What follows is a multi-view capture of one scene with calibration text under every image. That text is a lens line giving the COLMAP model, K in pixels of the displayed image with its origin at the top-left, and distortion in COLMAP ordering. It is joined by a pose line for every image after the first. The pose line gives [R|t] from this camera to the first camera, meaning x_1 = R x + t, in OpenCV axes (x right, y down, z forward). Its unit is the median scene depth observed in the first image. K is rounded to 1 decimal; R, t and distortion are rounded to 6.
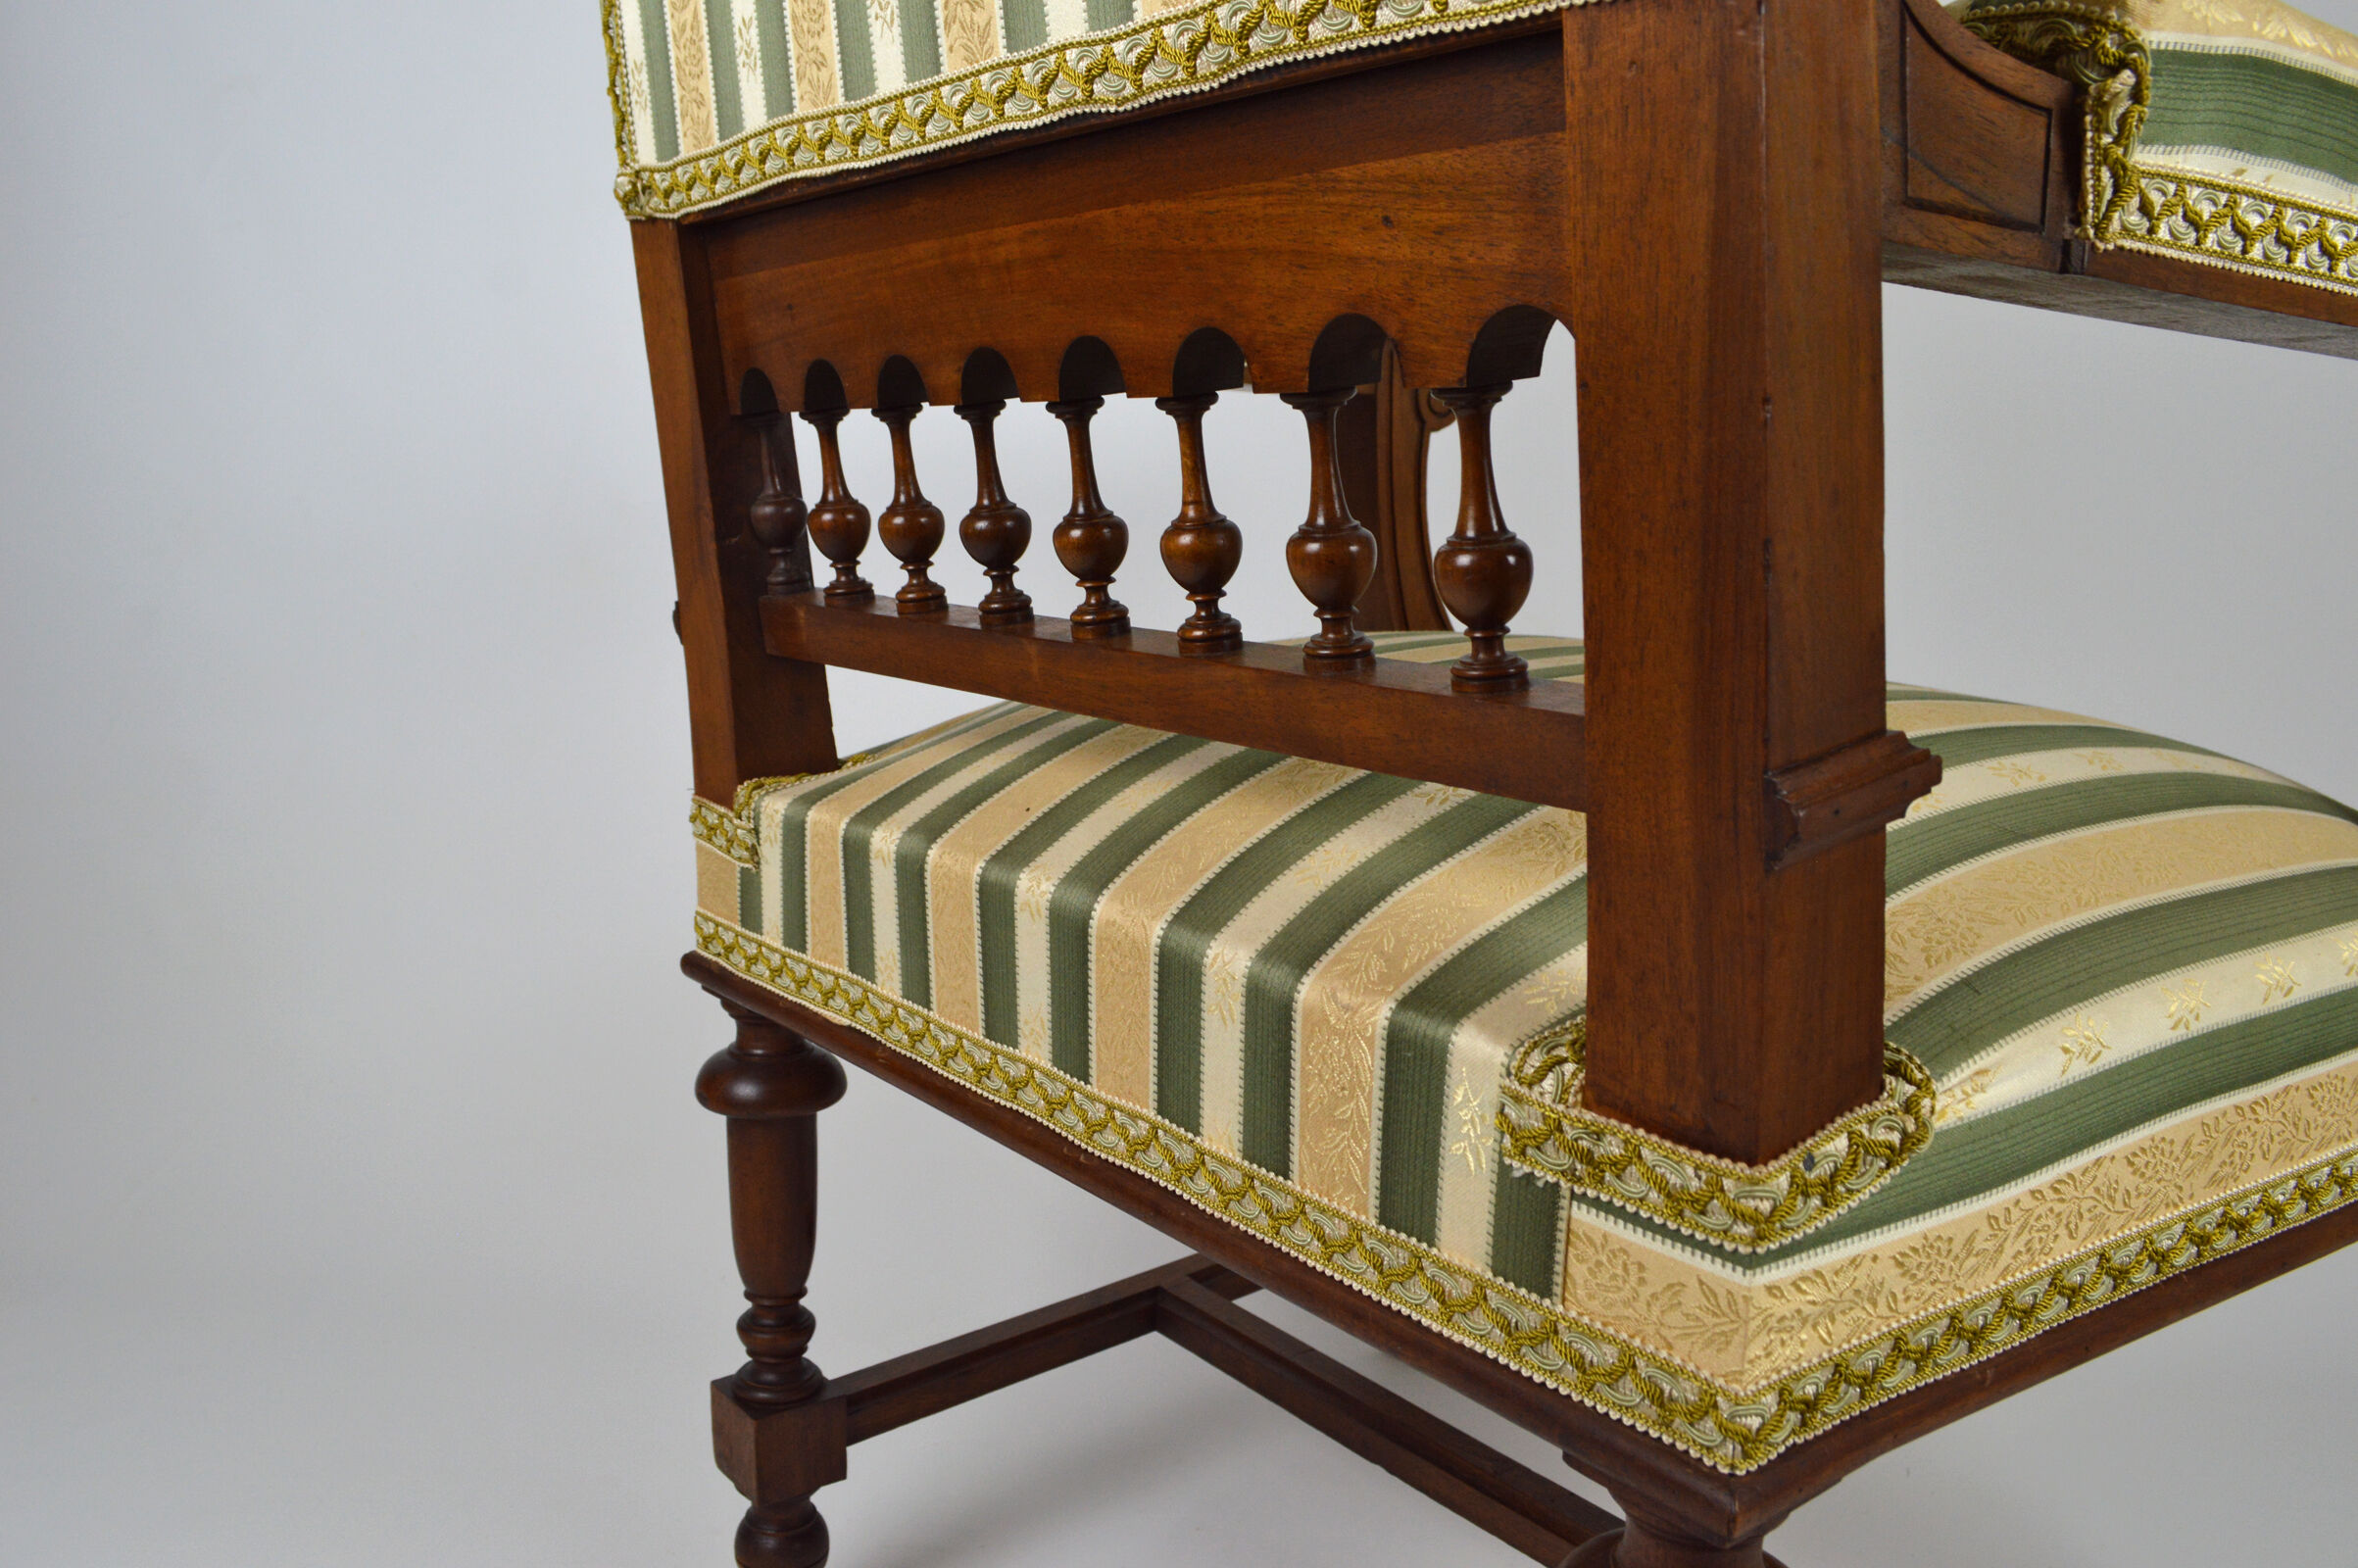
lens RADIAL K [[1886.1, 0, 1228.9], [0, 1886.1, 777.6], [0, 0, 1]] dist [-0.081665, 0.006750]
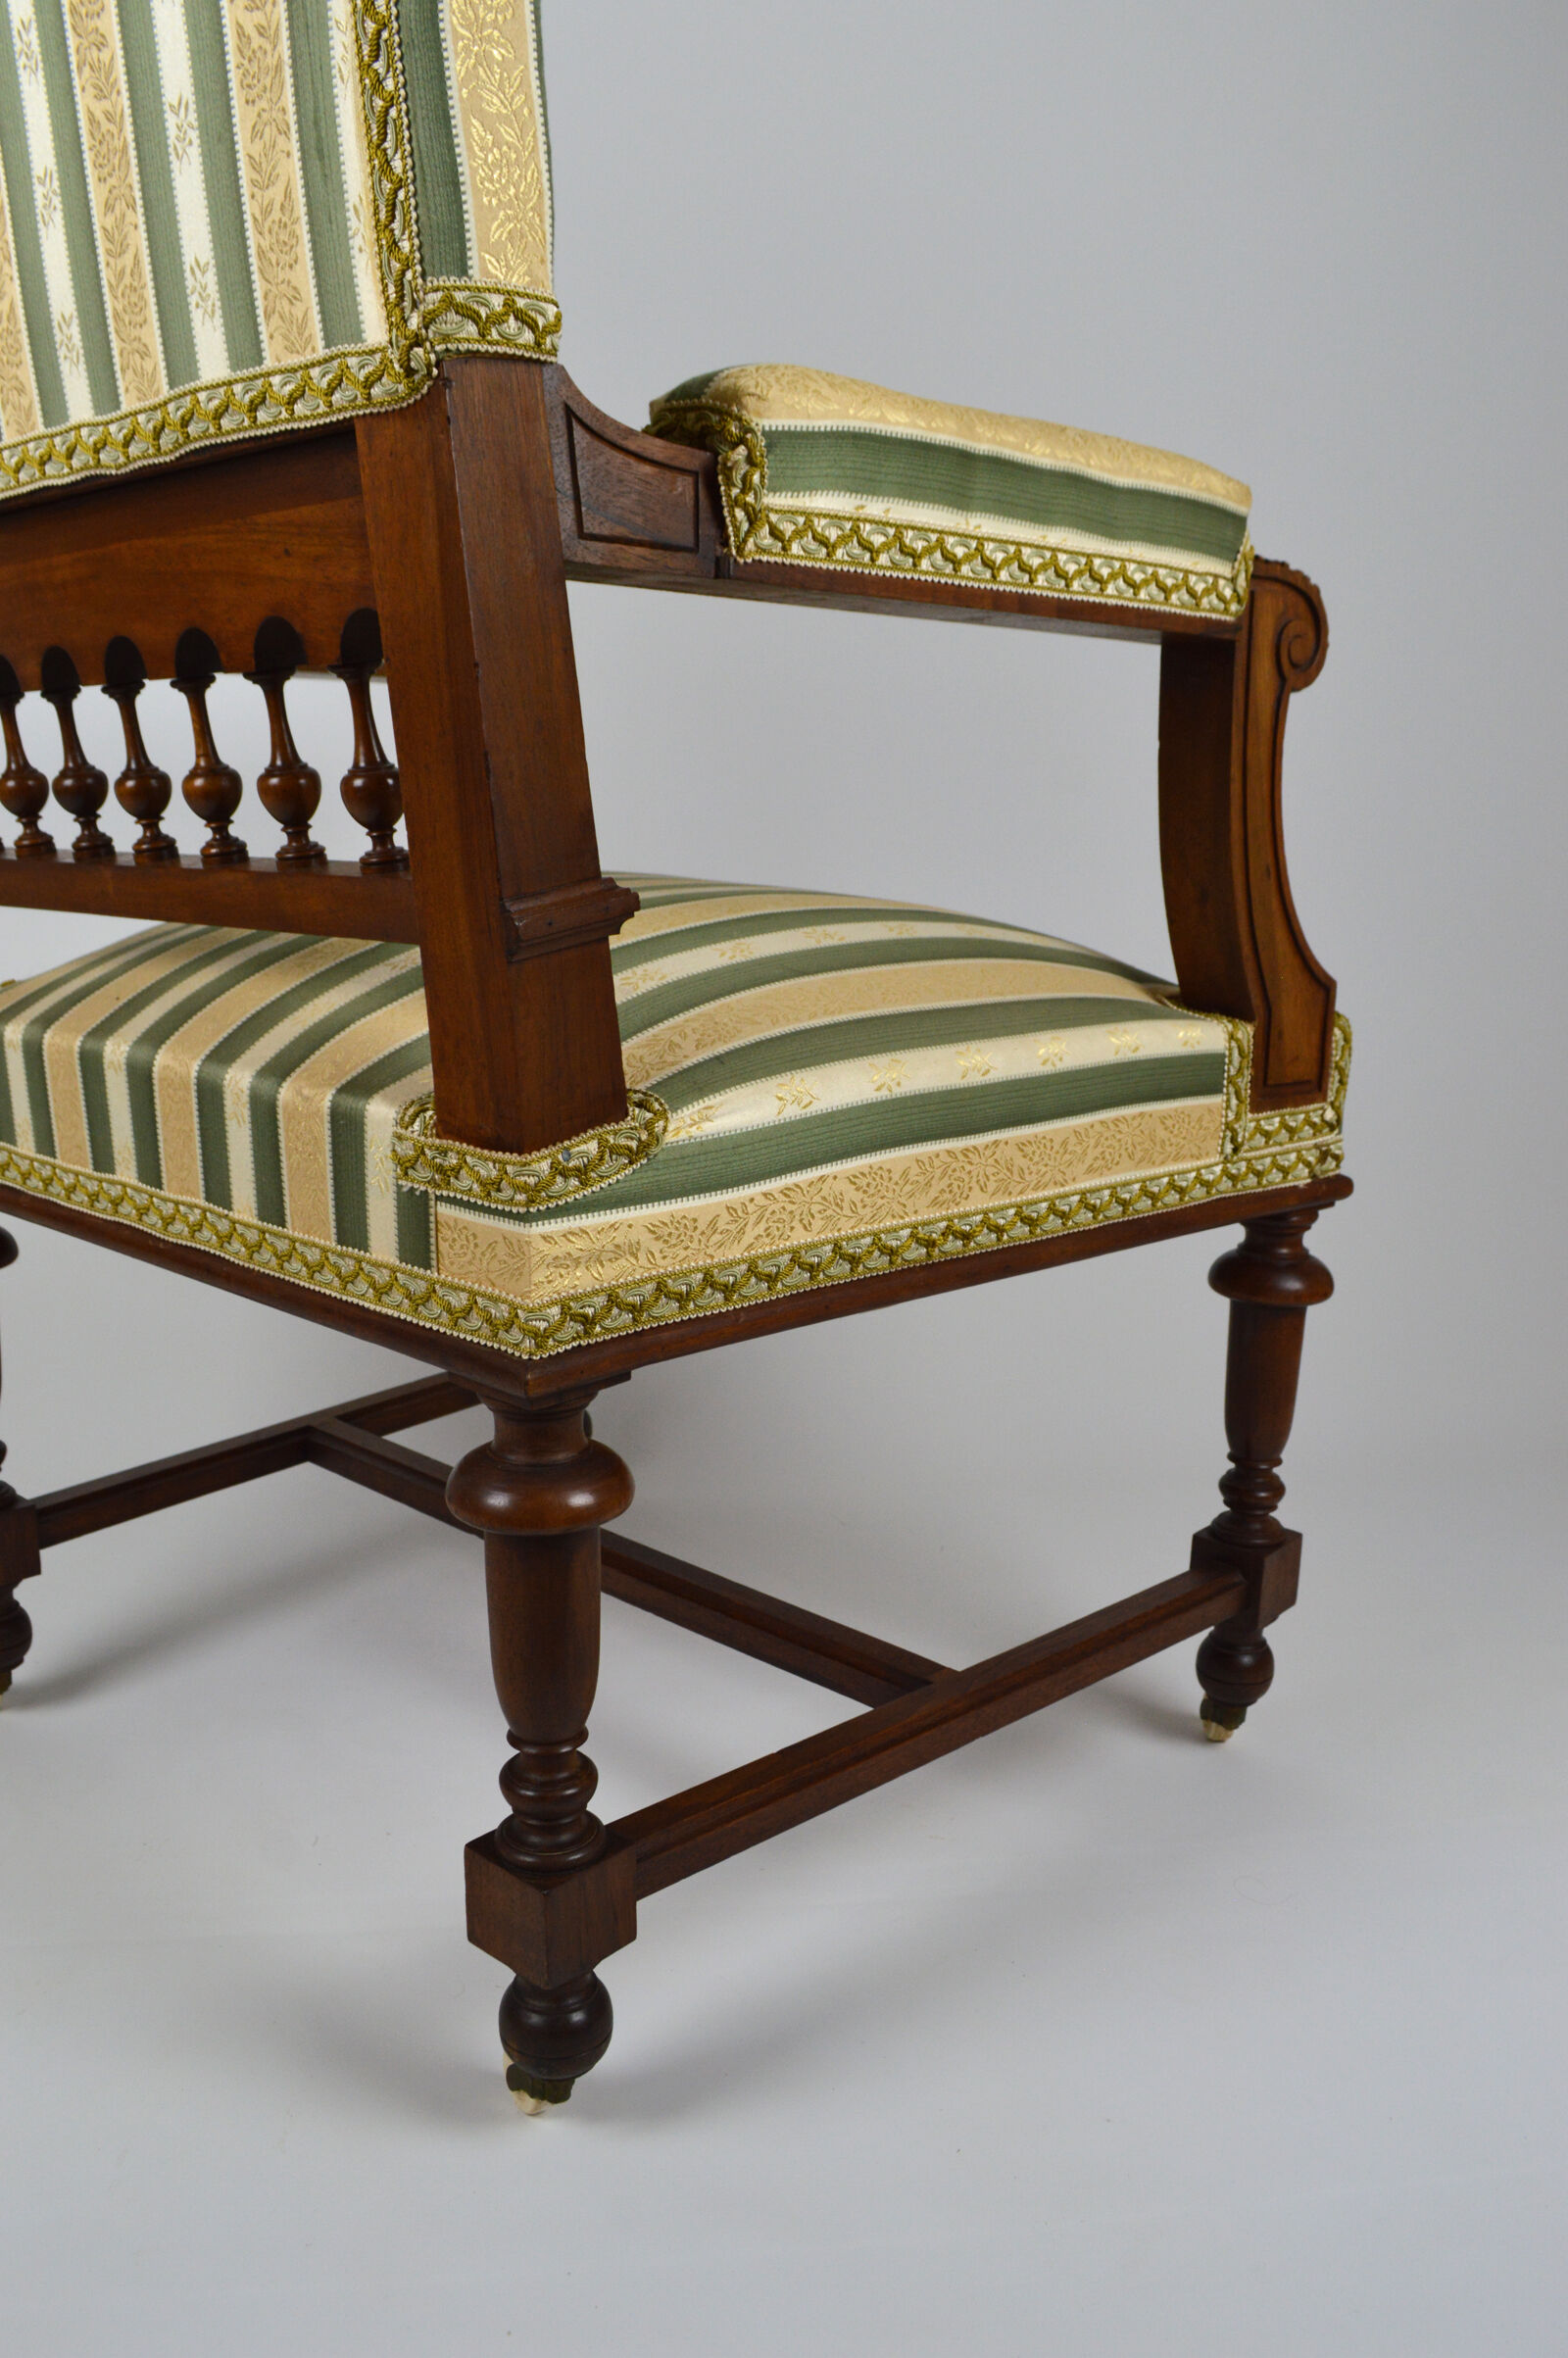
lens RADIAL K [[1855.5, 0, 784.1], [0, 1855.5, 1192.9], [0, 0, 1]] dist [-0.080294, 0.003843]
pose [[0.988220, -0.050299, 0.144537, 0.206256], [0.041067, 0.996963, 0.066163, 0.110229], [-0.147426, -0.059448, 0.987285, -0.441807]]
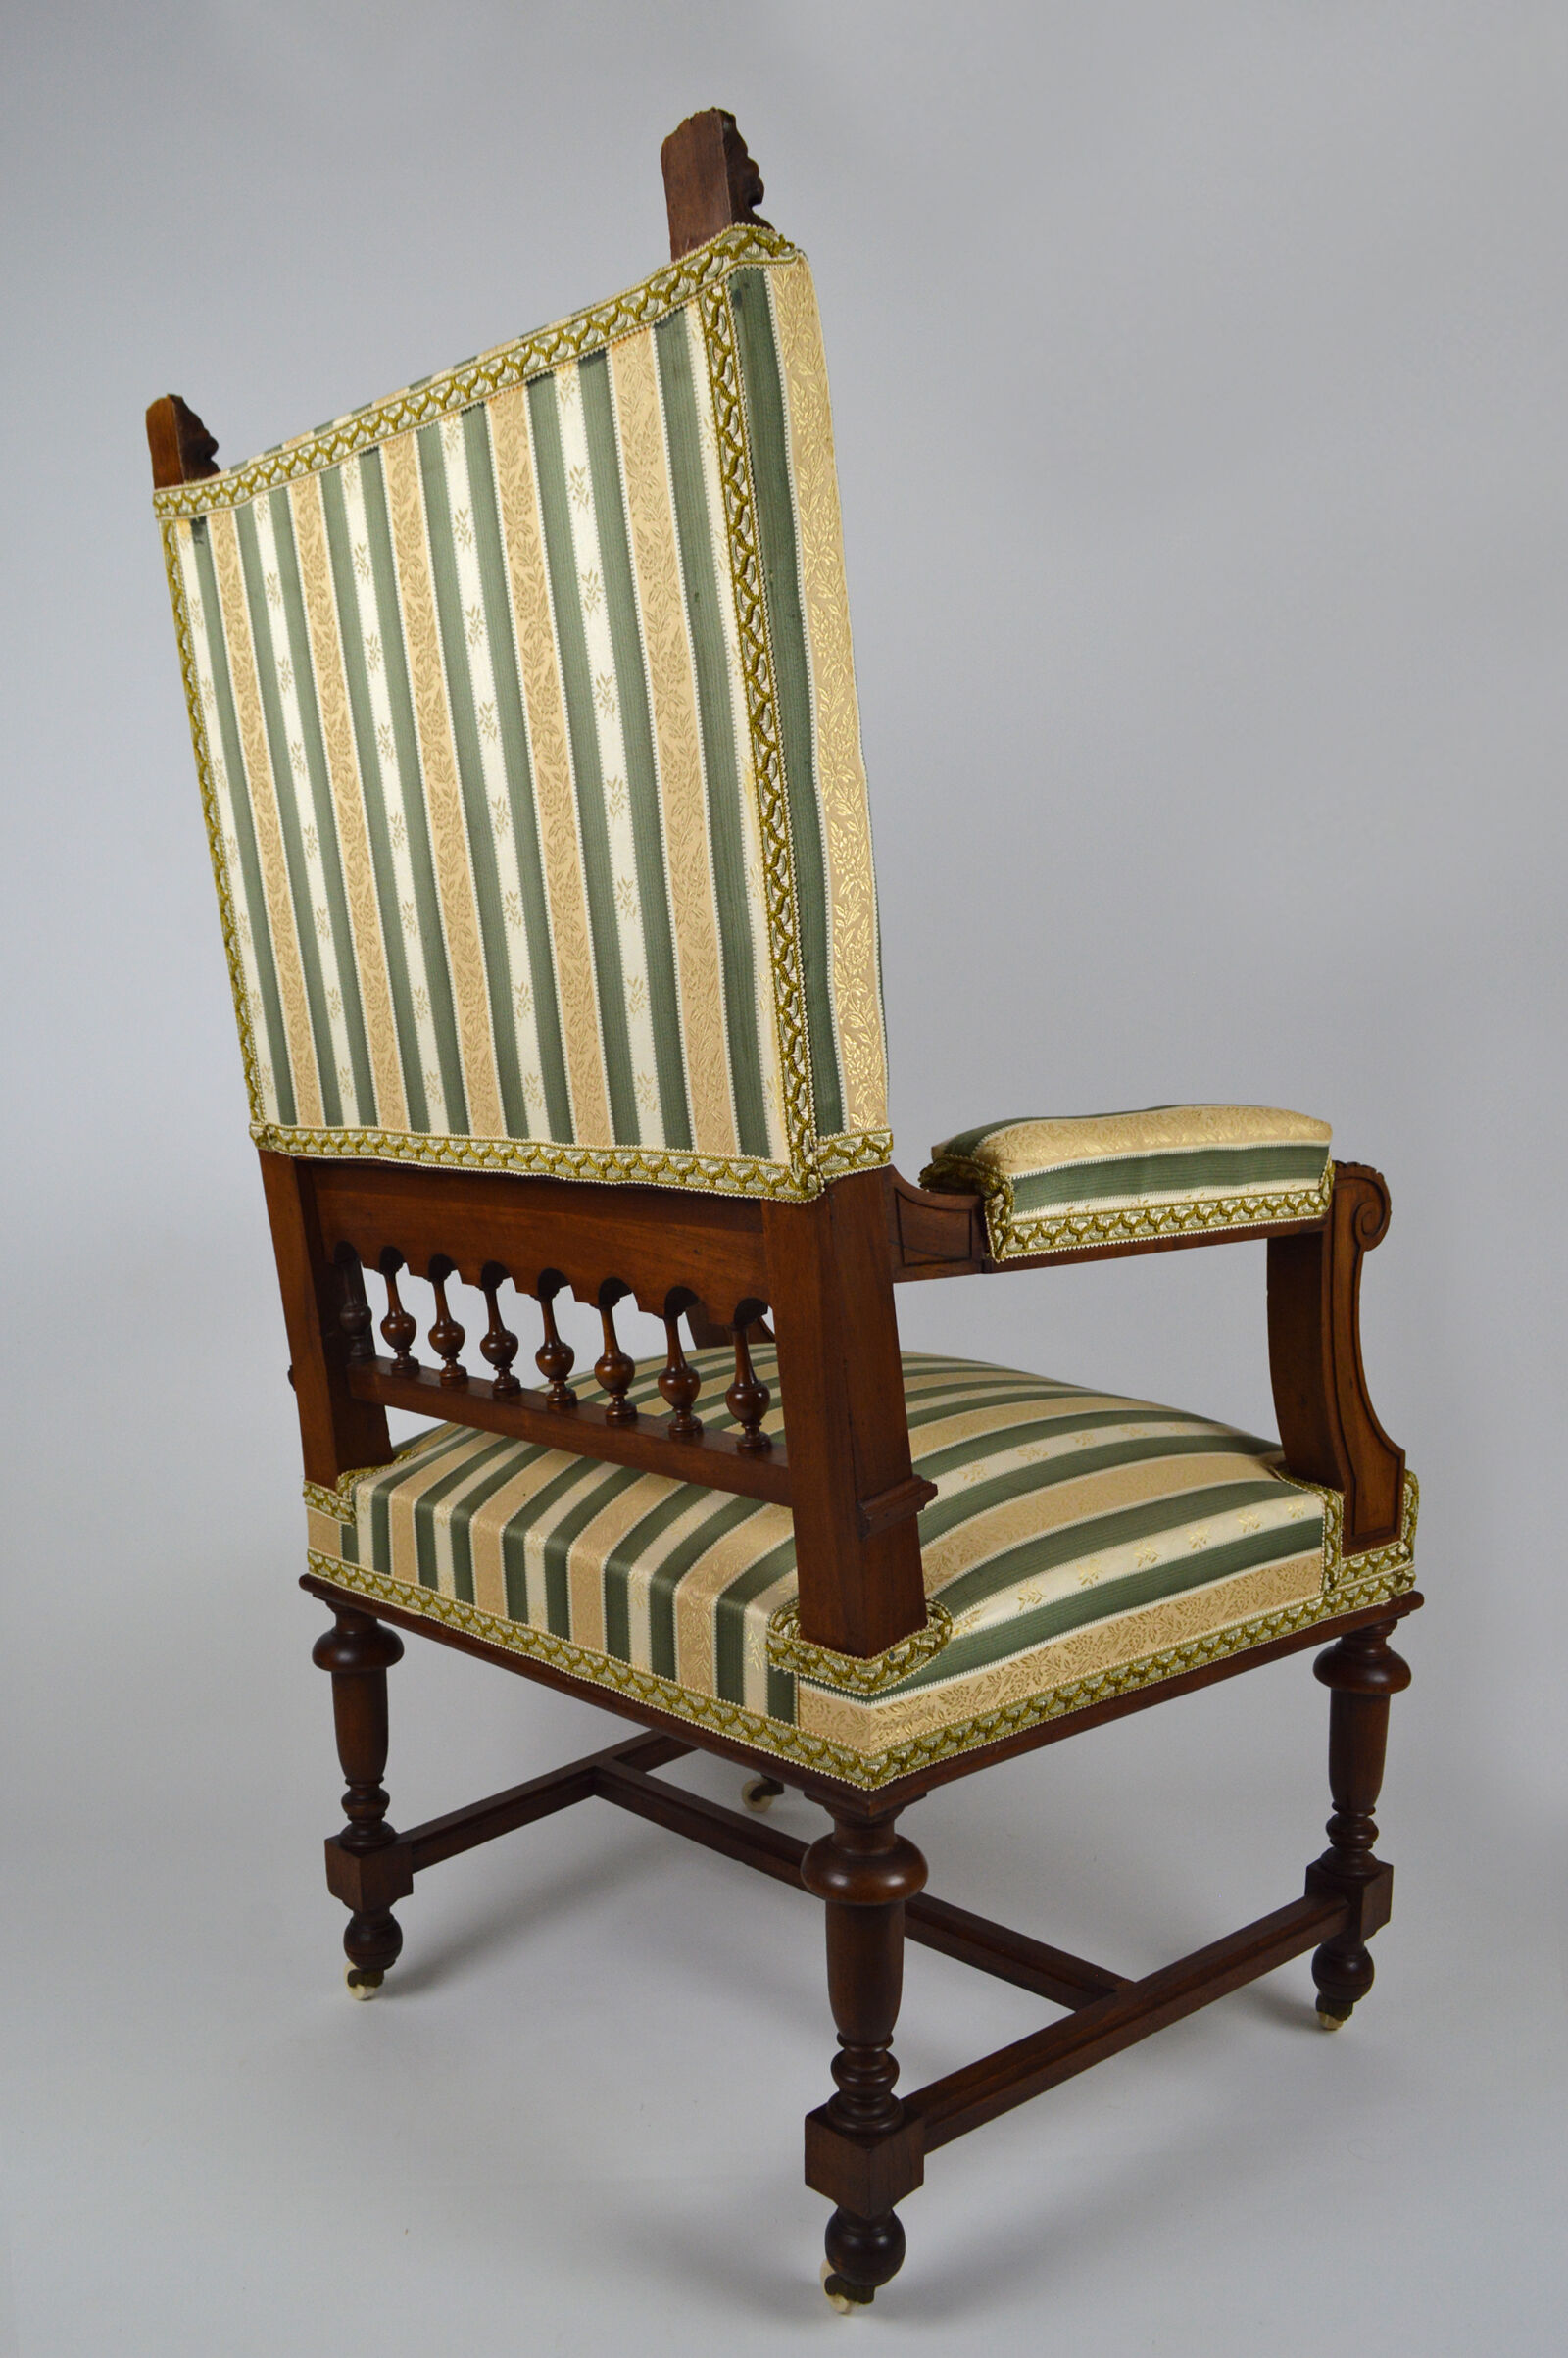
lens RADIAL K [[1827.8, 0, 737.0], [0, 1827.8, 1259.8], [0, 0, 1]] dist [-0.074390, 0.004310]
pose [[0.995569, -0.051989, 0.078358, -0.034012], [0.054415, 0.998093, -0.029146, -0.190570], [-0.076693, 0.033281, 0.996499, -1.036461]]
